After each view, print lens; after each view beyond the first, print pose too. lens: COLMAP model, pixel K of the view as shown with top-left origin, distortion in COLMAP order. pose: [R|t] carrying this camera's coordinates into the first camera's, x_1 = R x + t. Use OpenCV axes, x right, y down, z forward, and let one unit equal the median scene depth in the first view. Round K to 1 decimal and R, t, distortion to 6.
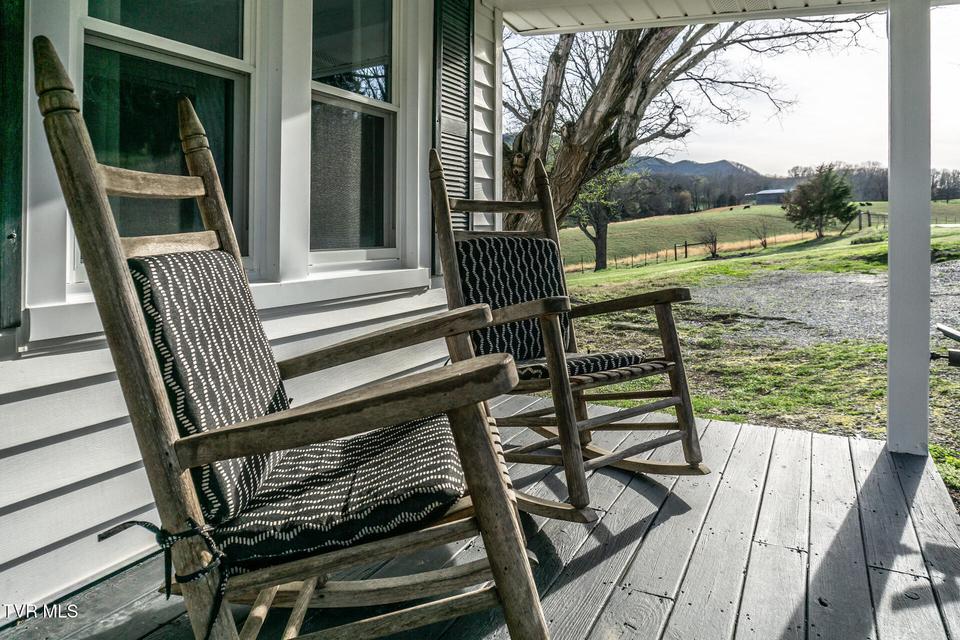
lens RADIAL K [[641.4, 0, 480.0], [0, 641.4, 320.0], [0, 0, 1]] dist [-0.003470, -0.001611]
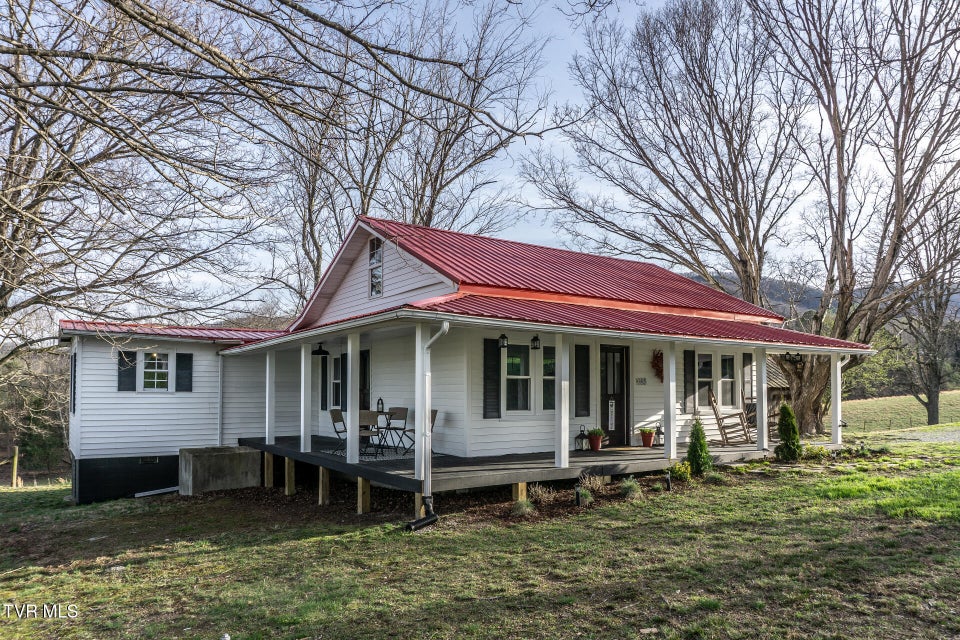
lens RADIAL K [[641.4, 0, 480.0], [0, 641.4, 320.0], [0, 0, 1]] dist [-0.003470, -0.001611]
pose [[0.875267, -0.055945, -0.480393, 0.285898], [-0.067371, 0.969499, -0.235653, 0.279541], [0.478924, 0.238624, 0.844802, -2.209504]]
